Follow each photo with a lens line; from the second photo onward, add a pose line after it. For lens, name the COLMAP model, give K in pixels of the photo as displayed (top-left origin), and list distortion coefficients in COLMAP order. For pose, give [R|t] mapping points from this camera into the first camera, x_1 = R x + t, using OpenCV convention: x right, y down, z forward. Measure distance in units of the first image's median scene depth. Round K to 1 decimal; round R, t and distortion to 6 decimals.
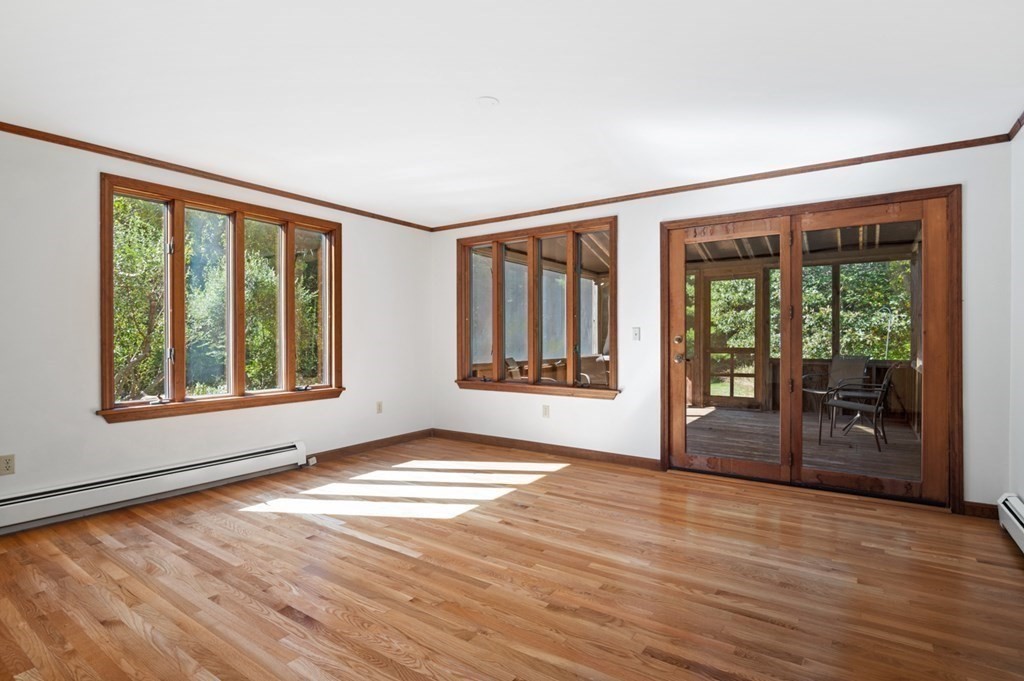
lens RADIAL K [[511.0, 0, 514.0], [0, 511.0, 333.2], [0, 0, 1]] dist [-0.054107, -0.000501]
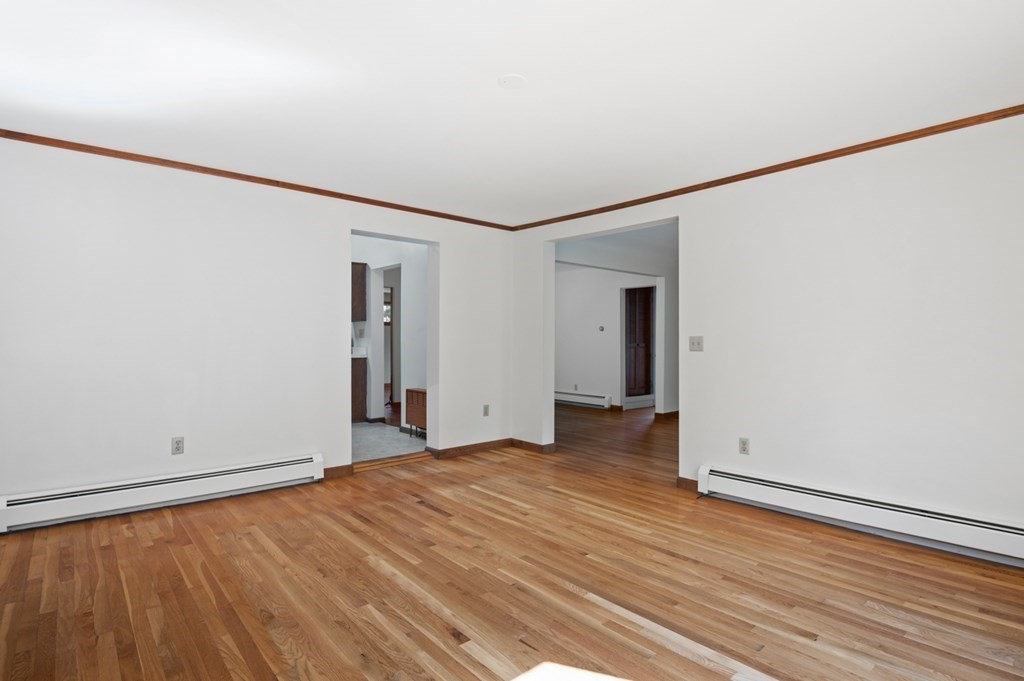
lens RADIAL K [[511.0, 0, 514.0], [0, 511.0, 333.2], [0, 0, 1]] dist [-0.054107, -0.000501]
pose [[-0.970814, 0.001148, 0.239831, -0.287965], [-0.004831, 0.999692, -0.024342, 0.013076], [-0.239785, -0.024790, -0.970509, 1.979562]]
